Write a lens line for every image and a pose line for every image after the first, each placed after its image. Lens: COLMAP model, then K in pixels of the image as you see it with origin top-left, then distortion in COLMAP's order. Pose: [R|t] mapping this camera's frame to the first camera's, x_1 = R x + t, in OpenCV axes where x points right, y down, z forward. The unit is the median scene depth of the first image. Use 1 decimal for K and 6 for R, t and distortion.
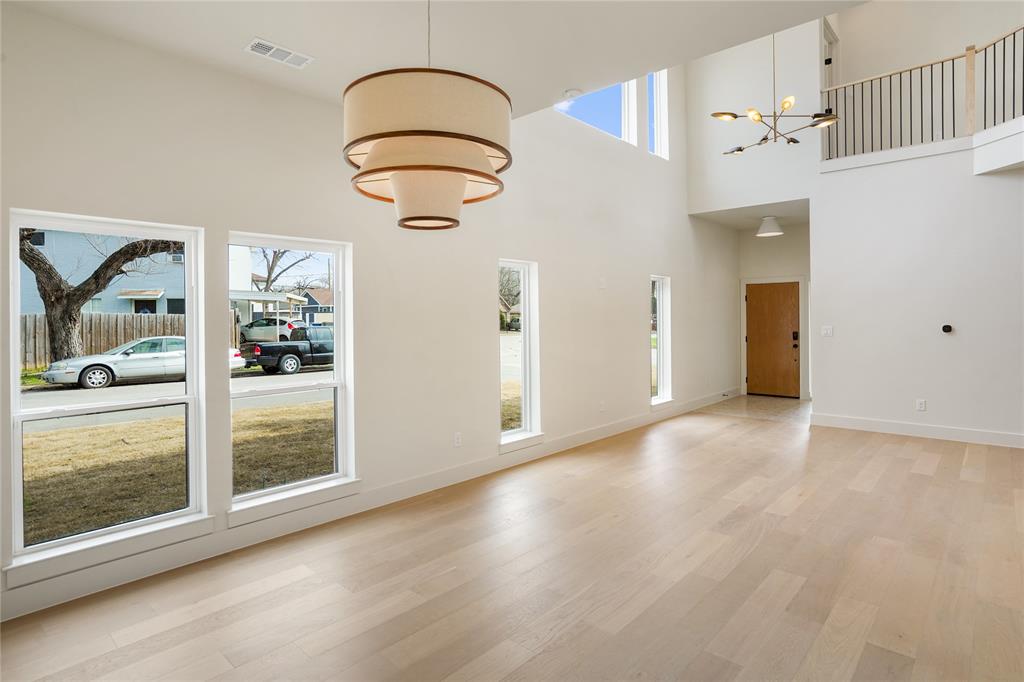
lens RADIAL K [[553.2, 0, 518.9], [0, 553.2, 317.6], [0, 0, 1]] dist [-0.002363, 0.000900]
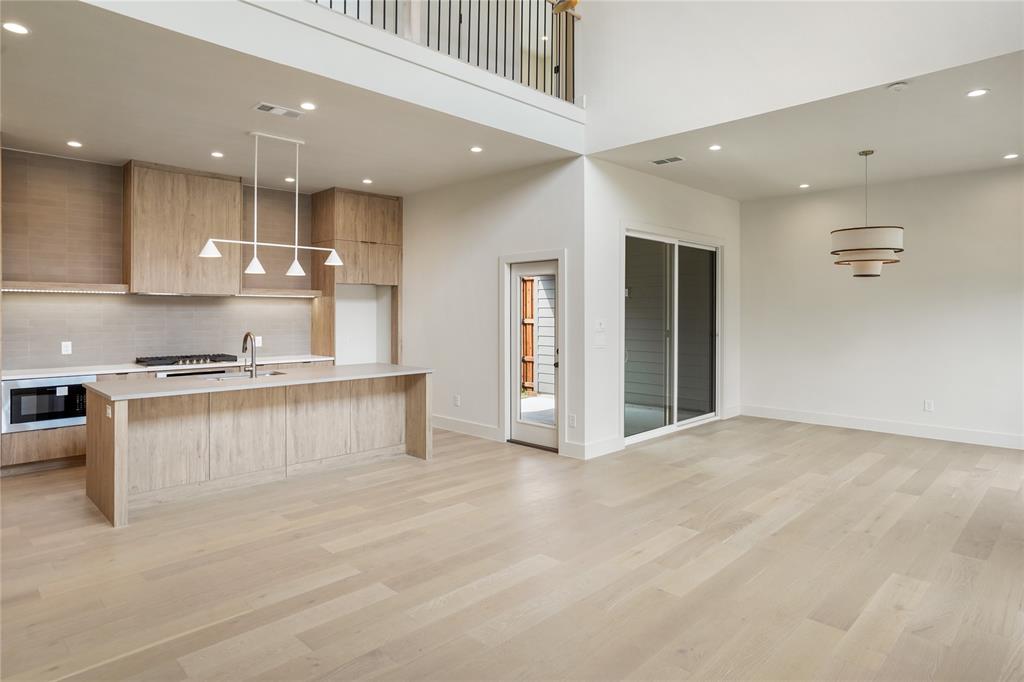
lens RADIAL K [[579.6, 0, 512.8], [0, 579.6, 309.6], [0, 0, 1]] dist [-0.032342, 0.025399]
pose [[-0.997622, 0.010858, 0.068059, 0.329014], [0.010904, 0.999941, 0.000307, -0.003774], [-0.068051, 0.001048, -0.997681, 0.945628]]
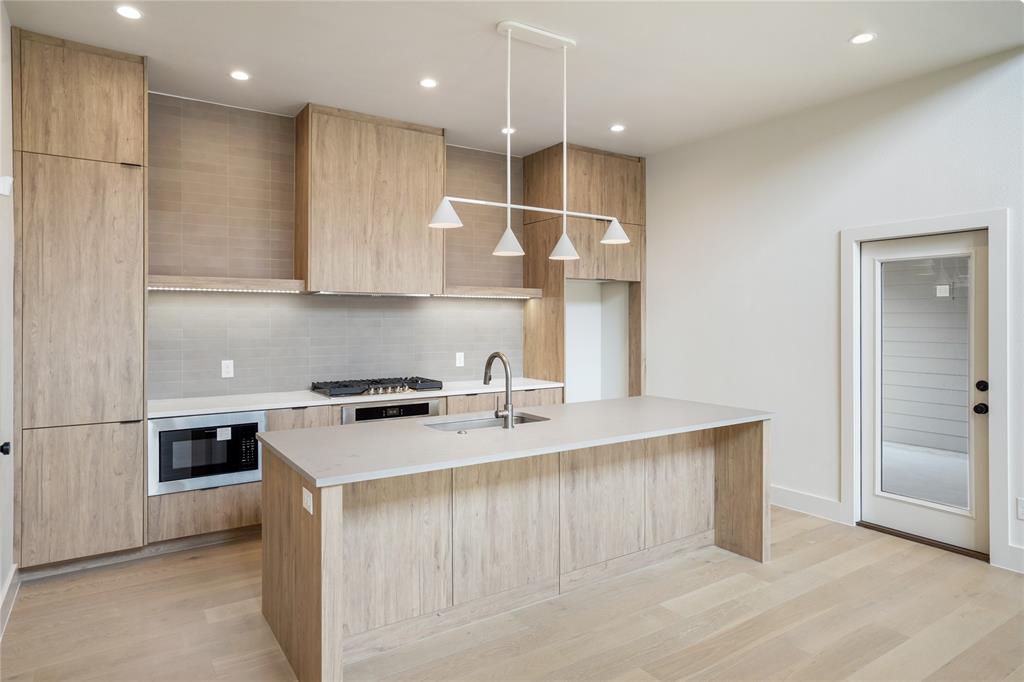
lens RADIAL K [[608.9, 0, 523.2], [0, 608.9, 316.3], [0, 0, 1]] dist [-0.022866, 0.001283]
pose [[-0.966622, 0.012223, 0.255917, 0.530161], [0.012037, 0.999925, -0.002294, -0.004317], [-0.255925, 0.000863, -0.966696, 0.734419]]
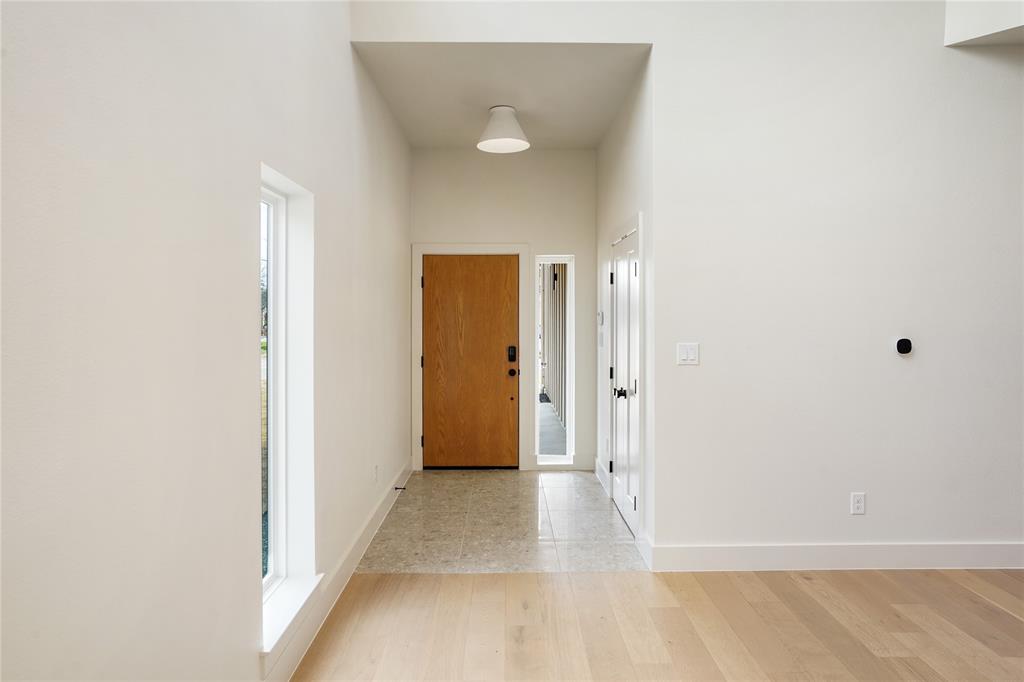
lens RADIAL K [[575.3, 0, 514.3], [0, 575.3, 315.7], [0, 0, 1]] dist [-0.037902, 0.026330]
pose [[0.726119, 0.008652, 0.687514, 0.125953], [-0.006869, 0.999962, -0.005330, -0.001615], [-0.687534, -0.000852, 0.726151, 0.652142]]
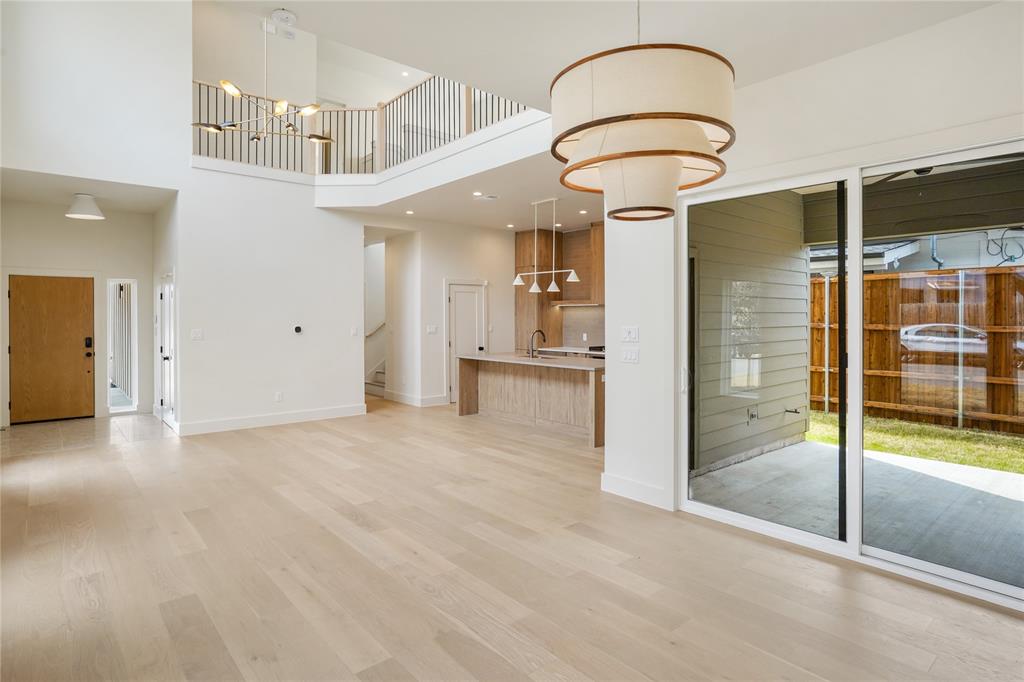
lens RADIAL K [[553.2, 0, 518.9], [0, 553.2, 317.6], [0, 0, 1]] dist [-0.002363, 0.000900]
pose [[0.131979, 0.008016, 0.991220, -0.266139], [0.003165, 0.999959, -0.008509, 0.005037], [-0.991247, 0.004261, 0.131948, 0.273187]]
